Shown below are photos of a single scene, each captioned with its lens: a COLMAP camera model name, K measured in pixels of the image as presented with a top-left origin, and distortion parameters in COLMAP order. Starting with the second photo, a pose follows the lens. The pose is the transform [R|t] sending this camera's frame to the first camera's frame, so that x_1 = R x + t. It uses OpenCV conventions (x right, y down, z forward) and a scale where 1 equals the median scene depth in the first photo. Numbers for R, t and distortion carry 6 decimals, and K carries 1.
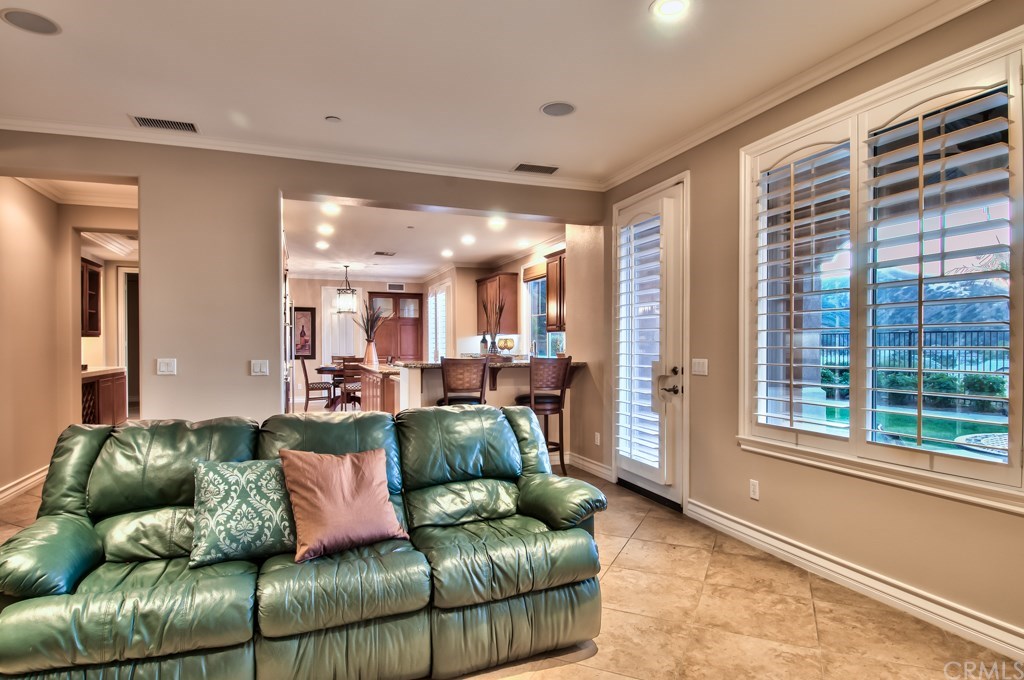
lens RADIAL K [[553.8, 0, 512.8], [0, 553.8, 352.4], [0, 0, 1]] dist [-0.015310, -0.001561]
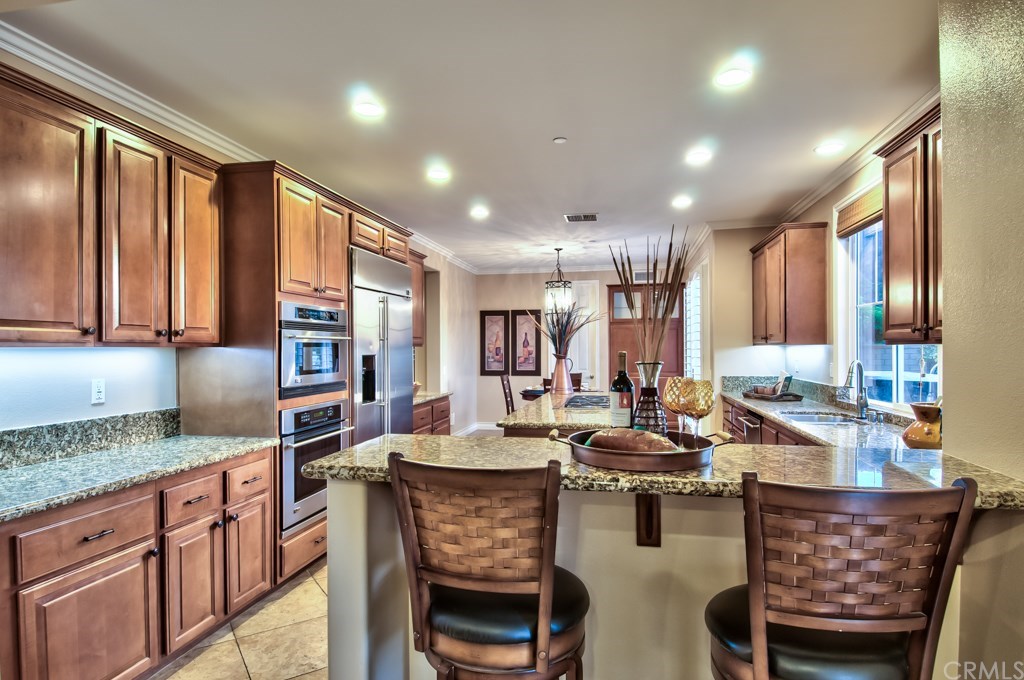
lens RADIAL K [[553.8, 0, 512.8], [0, 553.8, 352.4], [0, 0, 1]] dist [-0.015310, -0.001561]
pose [[0.839120, 0.002074, -0.543942, 0.035990], [-0.005082, 0.999979, -0.004027, -0.019815], [0.543922, 0.006144, 0.839113, 0.373420]]
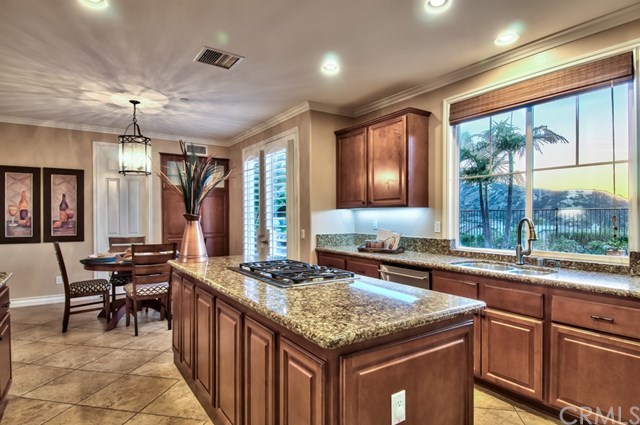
lens RADIAL K [[346.2, 0, 320.5], [0, 346.2, 220.2], [0, 0, 1]] dist [-0.015310, -0.001561]
pose [[0.970401, -0.001347, 0.241496, -0.187189], [0.002154, 0.999993, -0.003076, -0.014847], [-0.241490, 0.003506, 0.970397, 0.555576]]
